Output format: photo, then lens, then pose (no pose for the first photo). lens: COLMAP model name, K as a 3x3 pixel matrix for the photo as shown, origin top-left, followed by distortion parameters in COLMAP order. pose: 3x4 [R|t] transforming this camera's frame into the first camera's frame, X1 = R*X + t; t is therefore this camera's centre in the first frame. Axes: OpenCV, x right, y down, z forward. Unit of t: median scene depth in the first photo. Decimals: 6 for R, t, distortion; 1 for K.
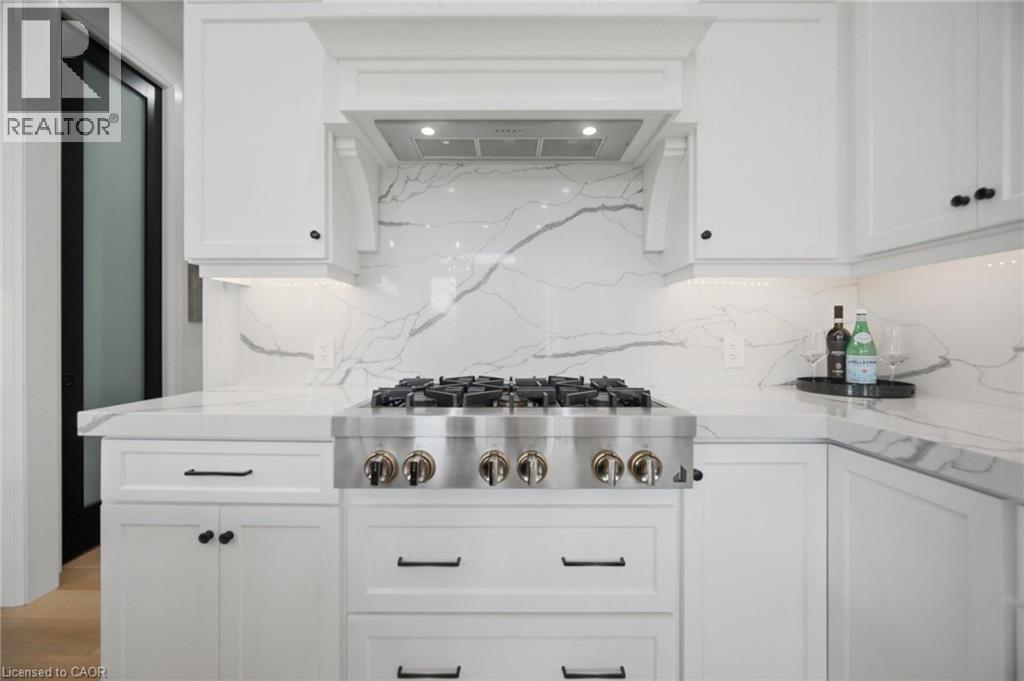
lens RADIAL K [[407.4, 0, 509.9], [0, 407.4, 339.4], [0, 0, 1]] dist [-0.000756, 0.000412]
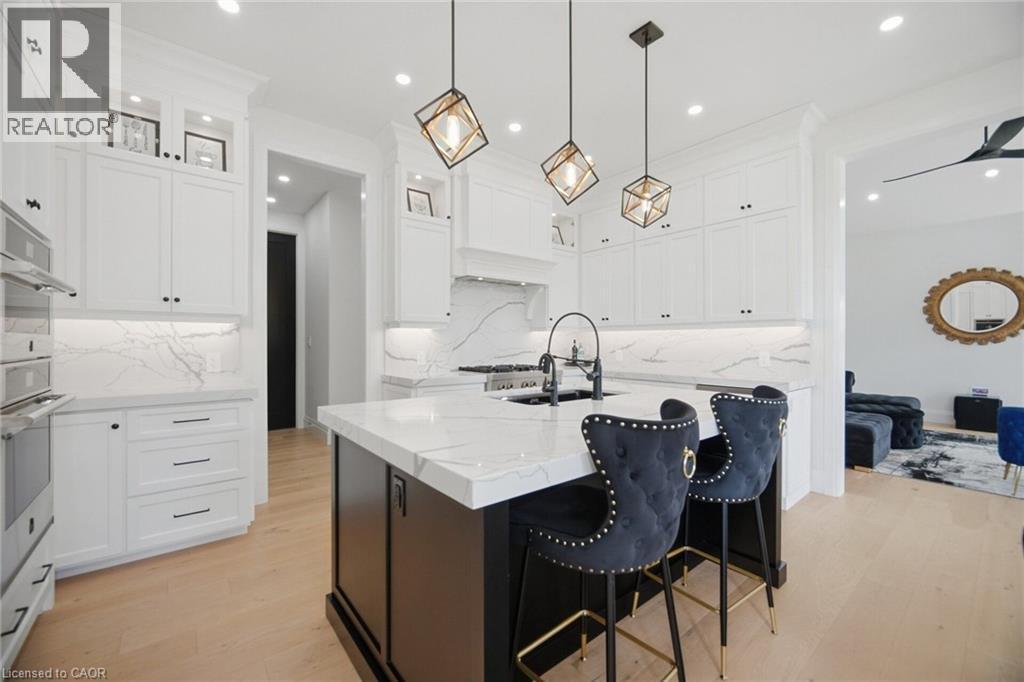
lens RADIAL K [[407.4, 0, 509.9], [0, 407.4, 339.9], [0, 0, 1]] dist [-0.000756, 0.000412]
pose [[0.775686, 0.003754, 0.631107, -1.653921], [0.000973, 0.999974, -0.007144, -0.057902], [-0.631118, 0.006155, 0.775663, -1.202311]]
